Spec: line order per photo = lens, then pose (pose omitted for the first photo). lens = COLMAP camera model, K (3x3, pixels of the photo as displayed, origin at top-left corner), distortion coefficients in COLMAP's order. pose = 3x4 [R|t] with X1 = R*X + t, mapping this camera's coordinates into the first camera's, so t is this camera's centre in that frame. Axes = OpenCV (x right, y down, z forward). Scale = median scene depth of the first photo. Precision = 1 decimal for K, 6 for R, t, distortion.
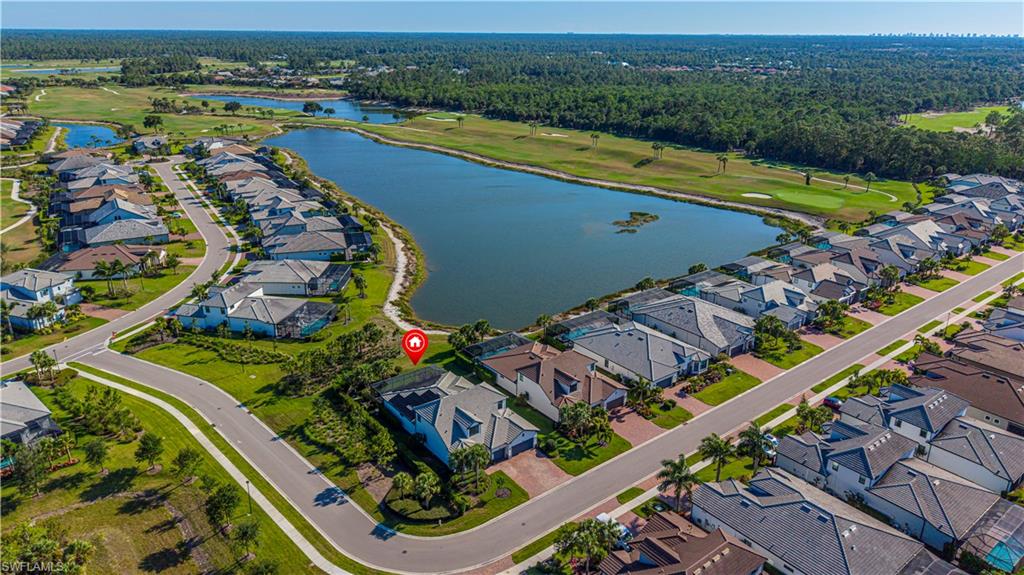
lens RADIAL K [[682.1, 0, 512.0], [0, 682.1, 287.5], [0, 0, 1]] dist [0.053608, -0.060667]
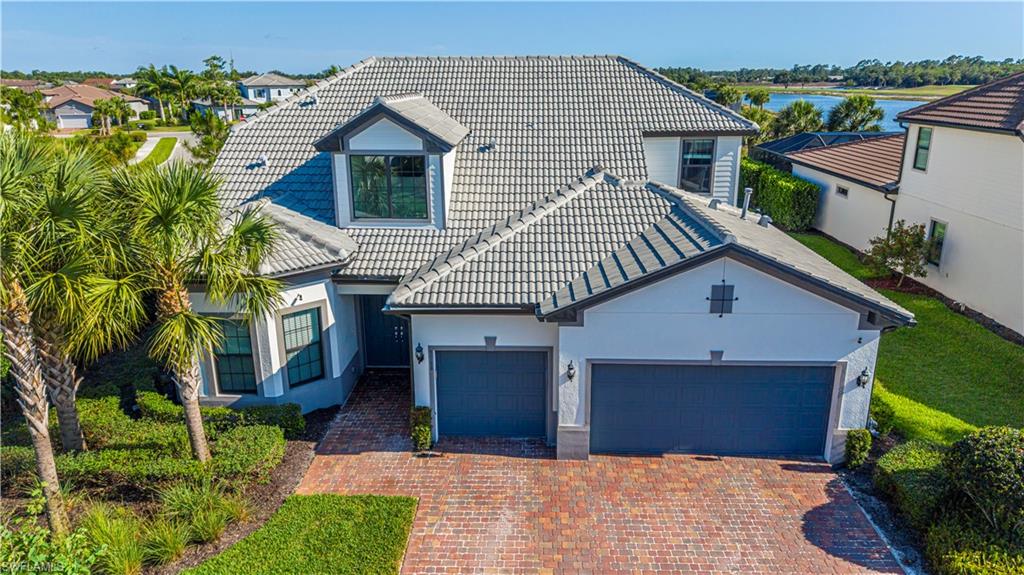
lens RADIAL K [[682.1, 0, 512.0], [0, 682.1, 287.5], [0, 0, 1]] dist [0.053608, -0.060667]
pose [[0.766825, 0.174994, -0.617541, 0.053047], [-0.213761, 0.976820, 0.011368, 0.195314], [0.605215, 0.123289, 0.786457, 0.787878]]
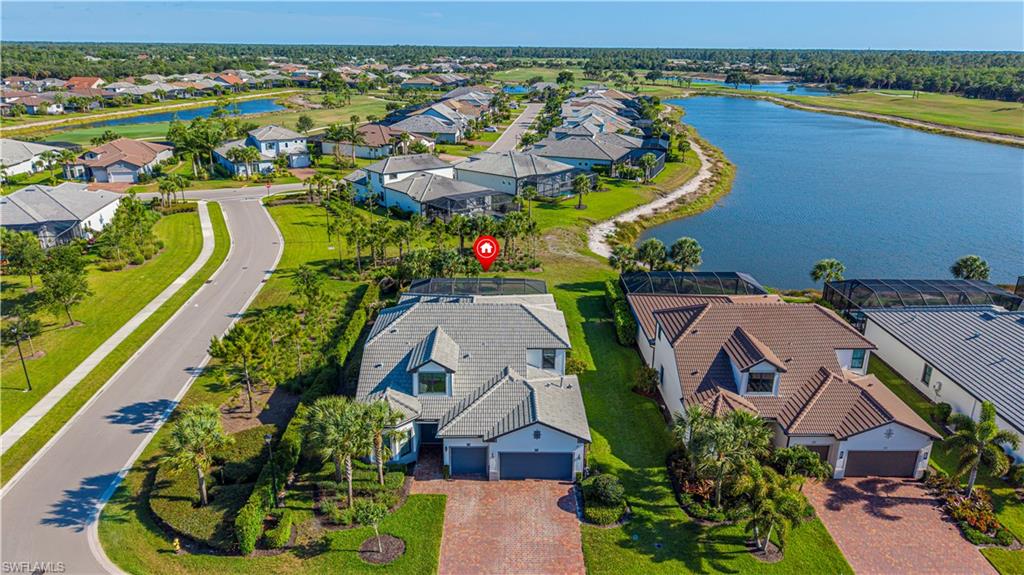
lens RADIAL K [[682.1, 0, 512.0], [0, 682.1, 287.5], [0, 0, 1]] dist [0.053608, -0.060667]
pose [[0.793901, 0.202216, -0.573438, 0.184936], [-0.217532, 0.975119, 0.042700, 0.108239], [0.567804, 0.090841, 0.818136, 0.593998]]
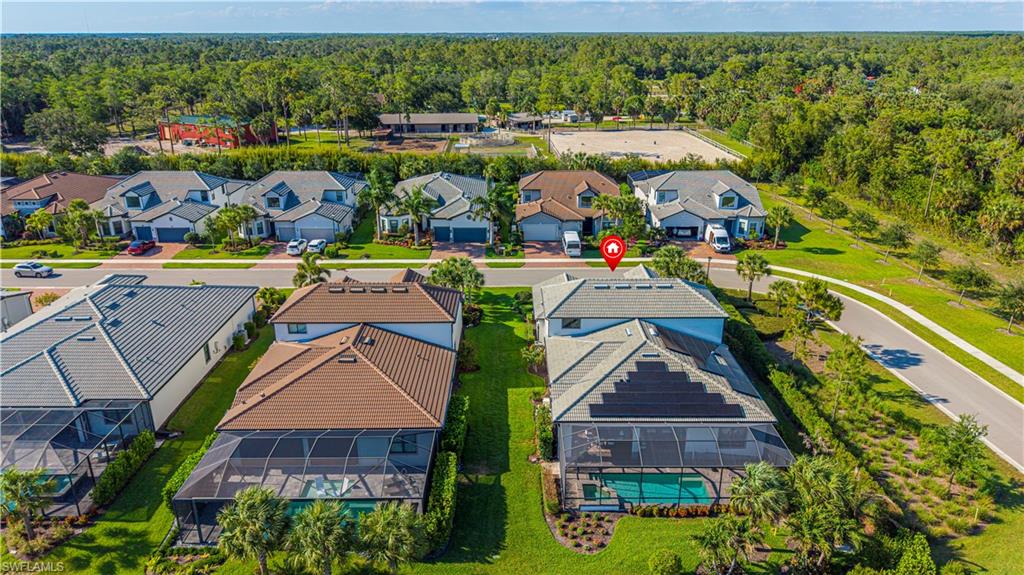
lens RADIAL K [[682.1, 0, 512.0], [0, 682.1, 287.5], [0, 0, 1]] dist [0.053608, -0.060667]
pose [[-0.787844, -0.222917, 0.574116, -0.273205], [0.214828, 0.774176, 0.595399, -0.148836], [-0.577192, 0.592418, -0.562041, 1.228688]]
